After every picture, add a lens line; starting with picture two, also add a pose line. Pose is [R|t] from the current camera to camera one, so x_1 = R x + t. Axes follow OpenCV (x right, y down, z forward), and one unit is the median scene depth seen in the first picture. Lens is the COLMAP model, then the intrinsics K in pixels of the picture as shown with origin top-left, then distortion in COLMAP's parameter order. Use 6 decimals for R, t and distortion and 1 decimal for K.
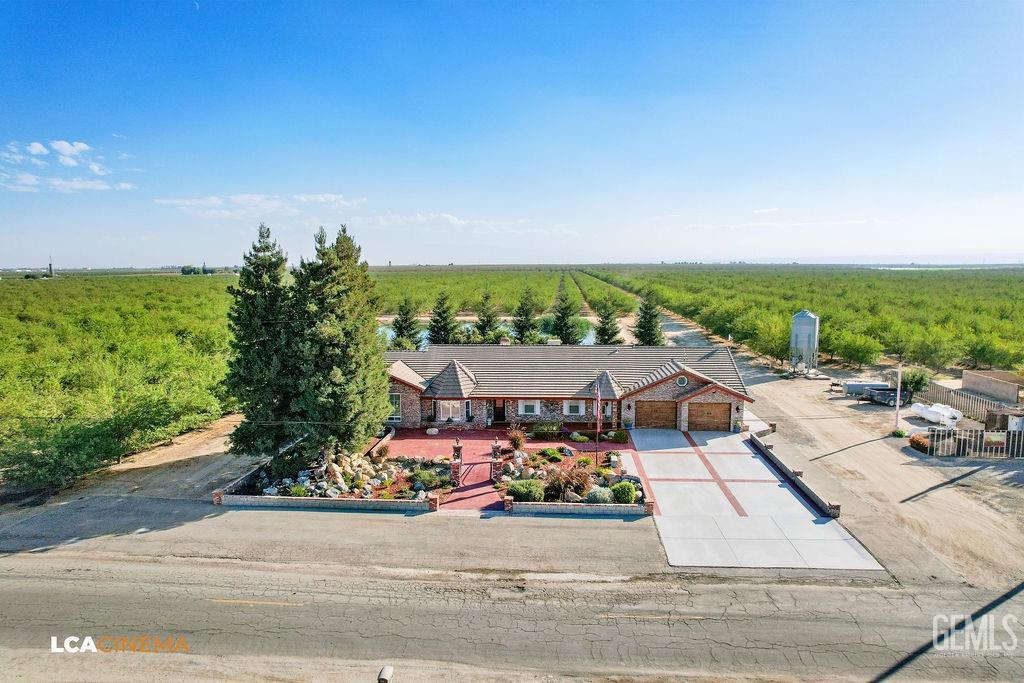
lens RADIAL K [[654.6, 0, 514.1], [0, 654.6, 345.9], [0, 0, 1]] dist [-0.086958, 0.077628]
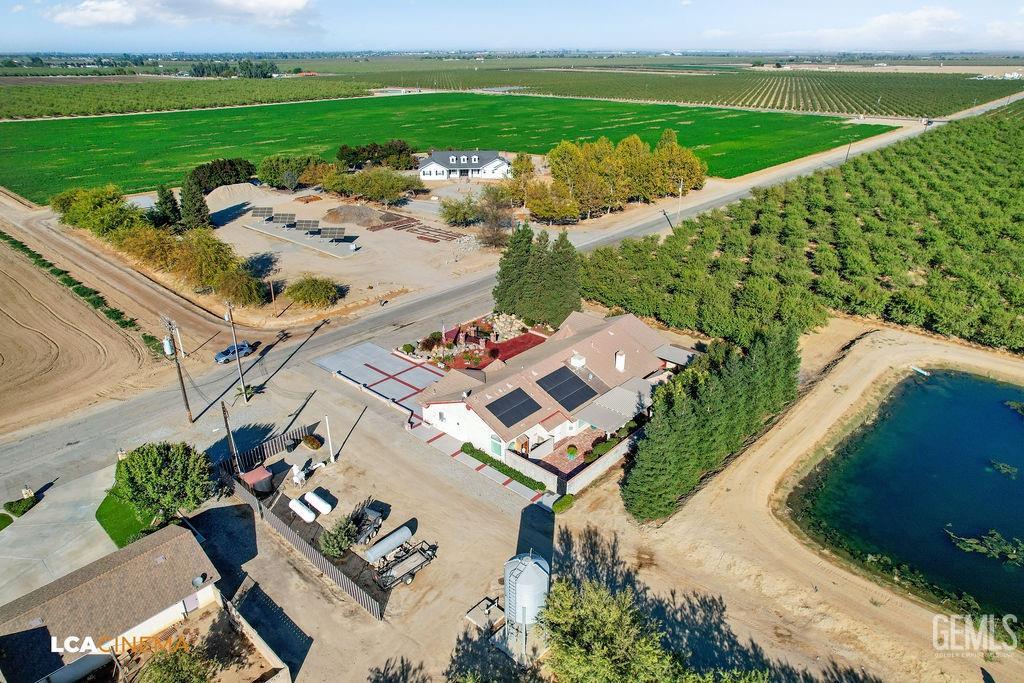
lens RADIAL K [[669.7, 0, 512.0], [0, 669.7, 341.5], [0, 0, 1]] dist [-0.013464, 0.000005]
pose [[-0.617578, 0.322728, -0.717247, 1.660337], [-0.099950, 0.872340, 0.478574, -1.010028], [0.780133, 0.367245, -0.506482, 2.460245]]
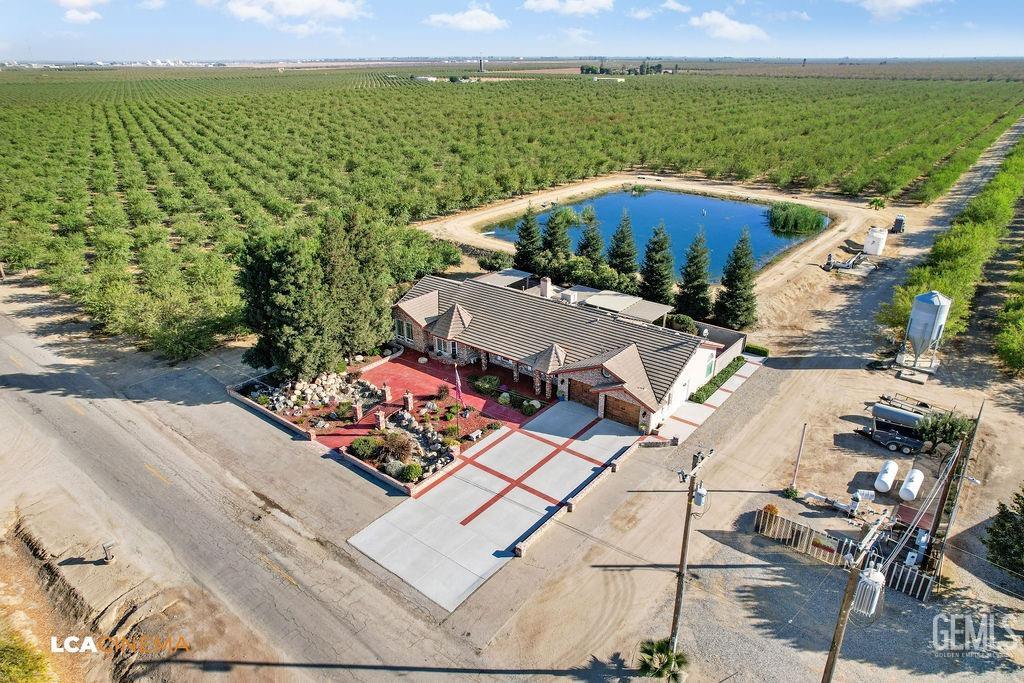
lens RADIAL K [[654.6, 0, 514.1], [0, 654.6, 345.9], [0, 0, 1]] dist [-0.086958, 0.077628]
pose [[0.825837, 0.232913, -0.513561, 0.895315], [-0.070993, 0.946412, 0.315061, -0.413542], [0.559423, -0.223730, 0.798117, 0.120842]]
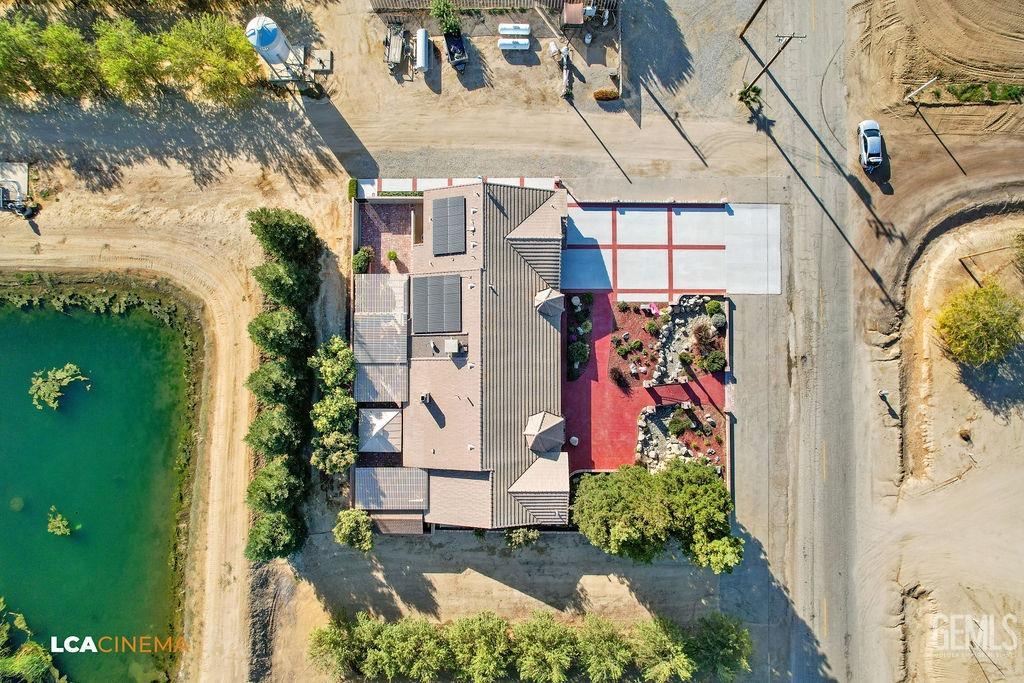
lens RADIAL K [[654.6, 0, 514.1], [0, 654.6, 345.9], [0, 0, 1]] dist [-0.086958, 0.077628]
pose [[-0.071965, -0.996265, 0.047710, 0.012200], [0.129566, 0.038091, 0.990839, -1.559496], [-0.988956, 0.077488, 0.126341, 1.257940]]
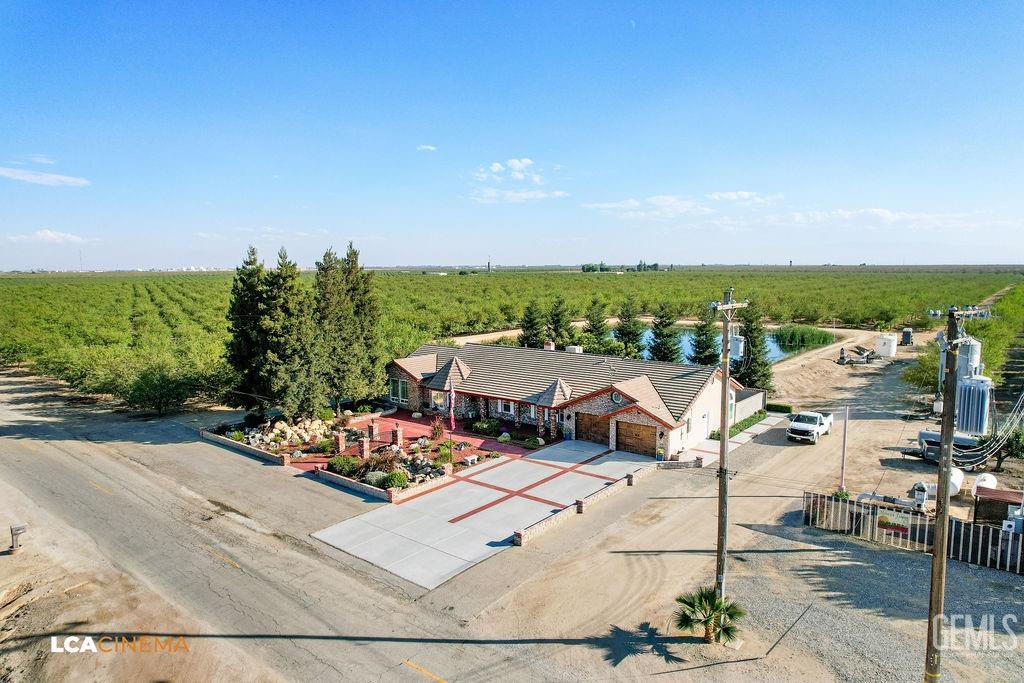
lens RADIAL K [[654.6, 0, 514.1], [0, 654.6, 345.9], [0, 0, 1]] dist [-0.086958, 0.077628]
pose [[0.820744, 0.070074, -0.566983, 0.902233], [-0.068835, 0.997348, 0.023620, -0.043826], [0.567134, 0.019642, 0.823391, 0.176217]]
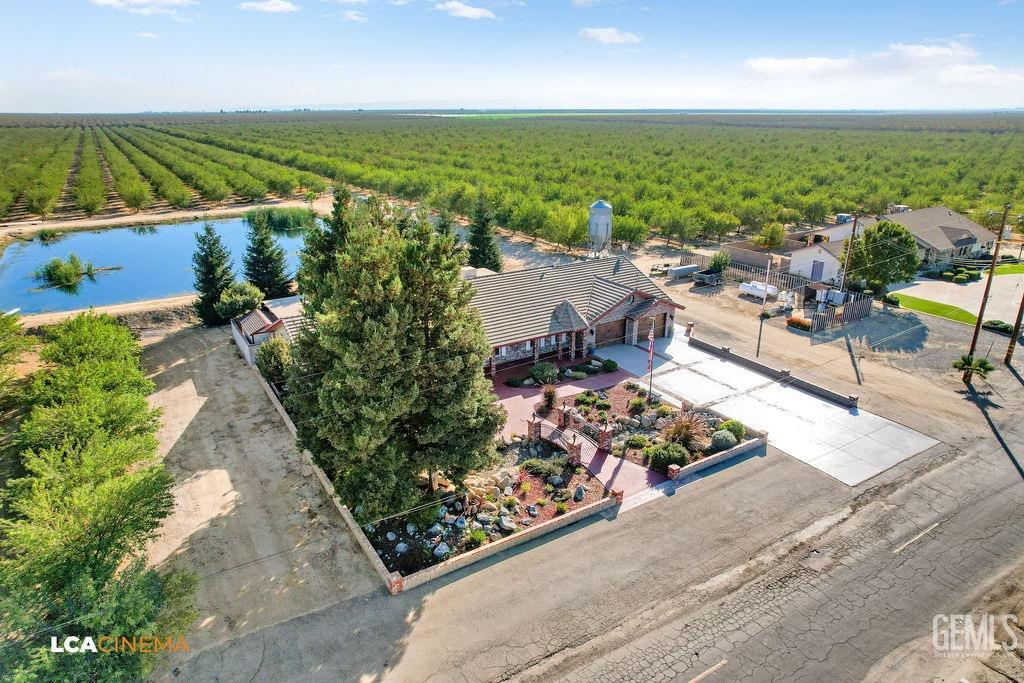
lens RADIAL K [[654.6, 0, 514.1], [0, 654.6, 345.9], [0, 0, 1]] dist [-0.086958, 0.077628]
pose [[0.804483, -0.203620, 0.557983, -0.679432], [0.073607, 0.966340, 0.246513, -0.200689], [-0.589397, -0.157244, 0.792392, 0.344254]]
